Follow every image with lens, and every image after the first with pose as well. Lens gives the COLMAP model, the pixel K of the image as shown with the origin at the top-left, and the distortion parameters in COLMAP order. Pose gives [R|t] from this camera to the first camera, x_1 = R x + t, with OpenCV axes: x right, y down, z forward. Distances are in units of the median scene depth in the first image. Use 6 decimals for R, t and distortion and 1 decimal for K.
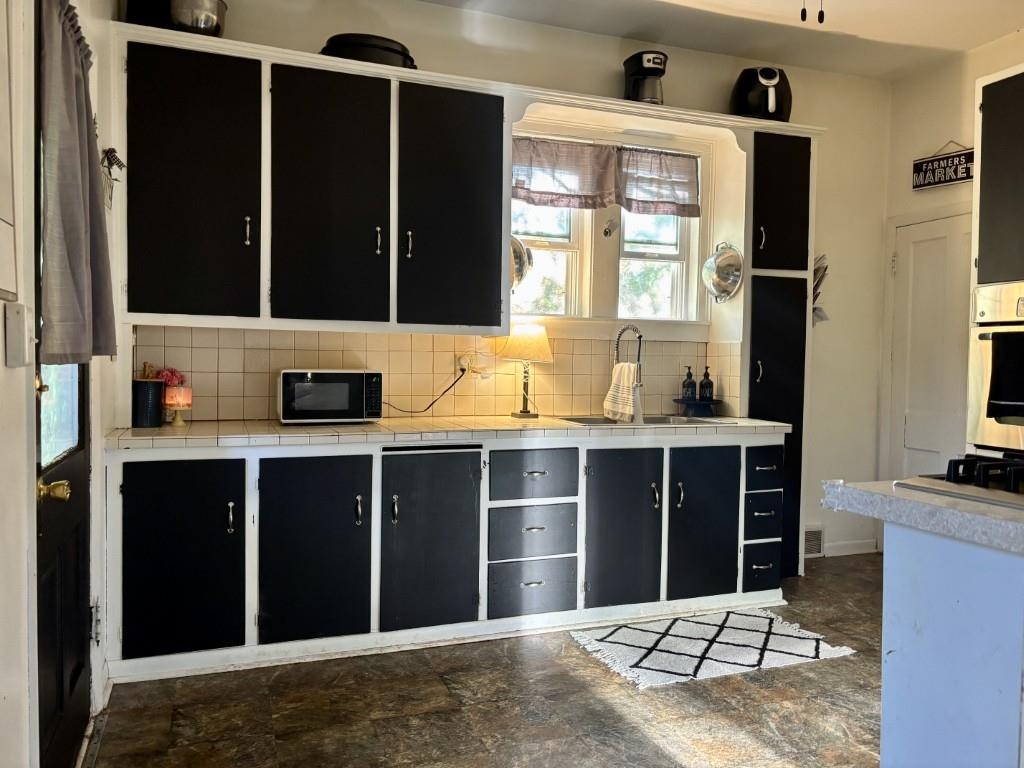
lens RADIAL K [[782.2, 0, 519.0], [0, 782.2, 385.3], [0, 0, 1]] dist [0.000694, 0.022108]
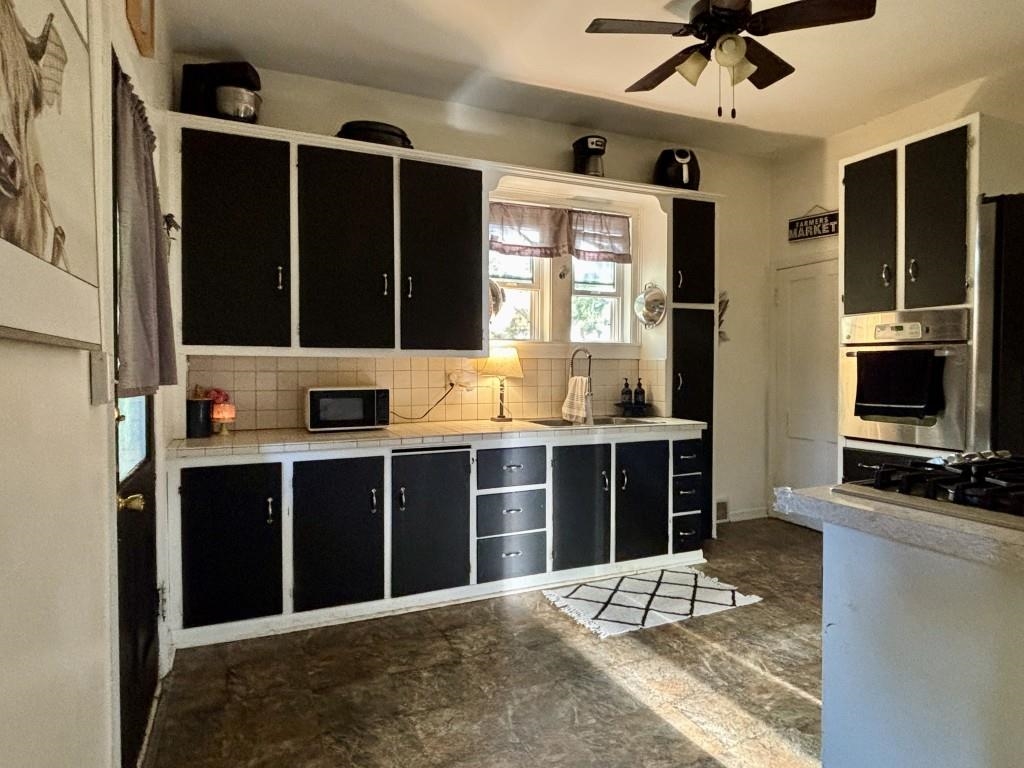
lens RADIAL K [[599.4, 0, 513.9], [0, 599.4, 377.9], [0, 0, 1]] dist [-0.001434, -0.005331]
pose [[0.998400, -0.014948, 0.054530, -0.028100], [0.015744, 0.999775, -0.014201, -0.017644], [-0.054305, 0.015036, 0.998411, 0.027971]]
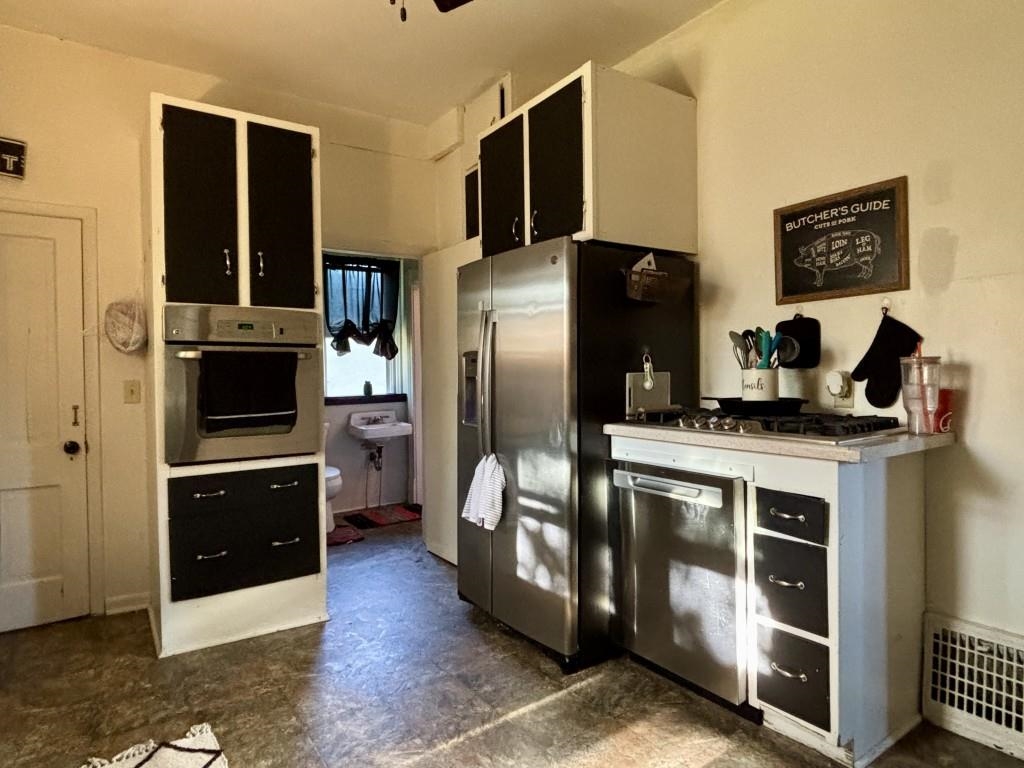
lens RADIAL K [[599.4, 0, 507.6], [0, 599.4, 379.8], [0, 0, 1]] dist [-0.001434, -0.005331]
pose [[-0.226508, -0.017979, 0.973843, -0.258119], [0.047386, 0.998442, 0.029455, -0.034136], [-0.972856, 0.052819, -0.225303, 0.784786]]
